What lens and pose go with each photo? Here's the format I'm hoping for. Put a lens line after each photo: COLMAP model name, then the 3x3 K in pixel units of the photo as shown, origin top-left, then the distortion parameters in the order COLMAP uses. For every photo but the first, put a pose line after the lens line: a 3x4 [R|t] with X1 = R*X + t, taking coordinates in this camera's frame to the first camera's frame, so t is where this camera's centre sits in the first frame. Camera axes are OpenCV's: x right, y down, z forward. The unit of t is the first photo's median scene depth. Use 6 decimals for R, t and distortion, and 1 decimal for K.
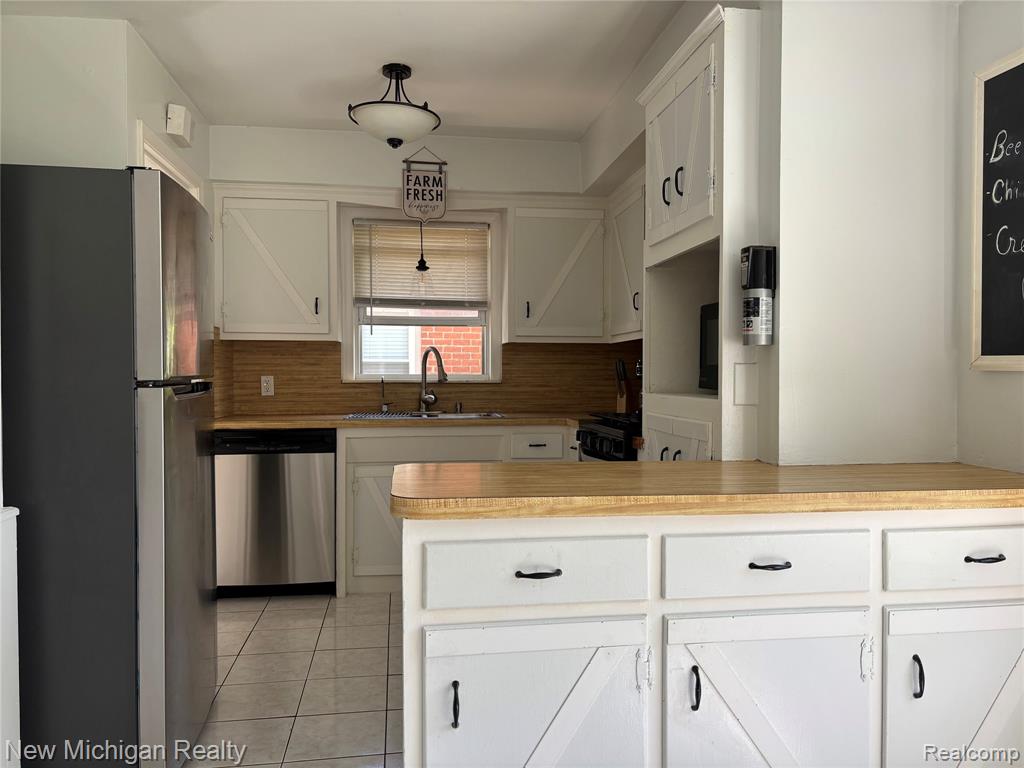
lens RADIAL K [[779.7, 0, 513.3], [0, 779.7, 384.7], [0, 0, 1]] dist [0.043347, -0.055262]
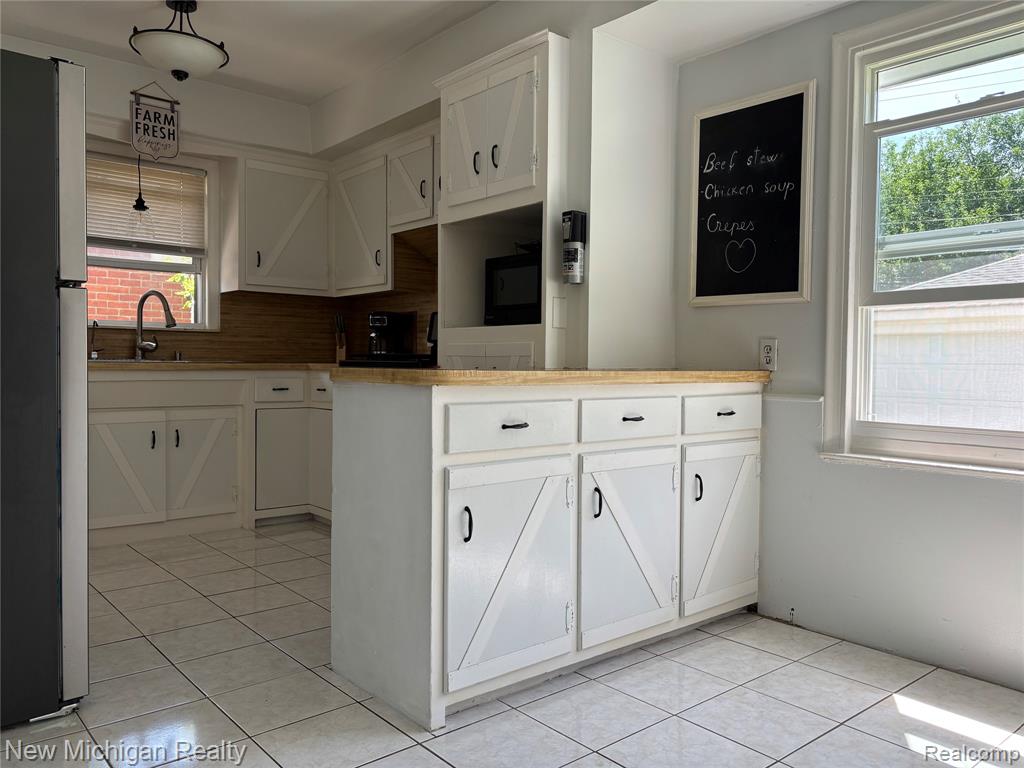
lens RADIAL K [[779.7, 0, 512.8], [0, 779.7, 385.2], [0, 0, 1]] dist [0.043347, -0.055262]
pose [[0.851246, -0.009404, 0.524682, -0.480028], [-0.000694, 0.999818, 0.019047, 0.098638], [-0.524766, -0.016578, 0.851085, -0.118454]]
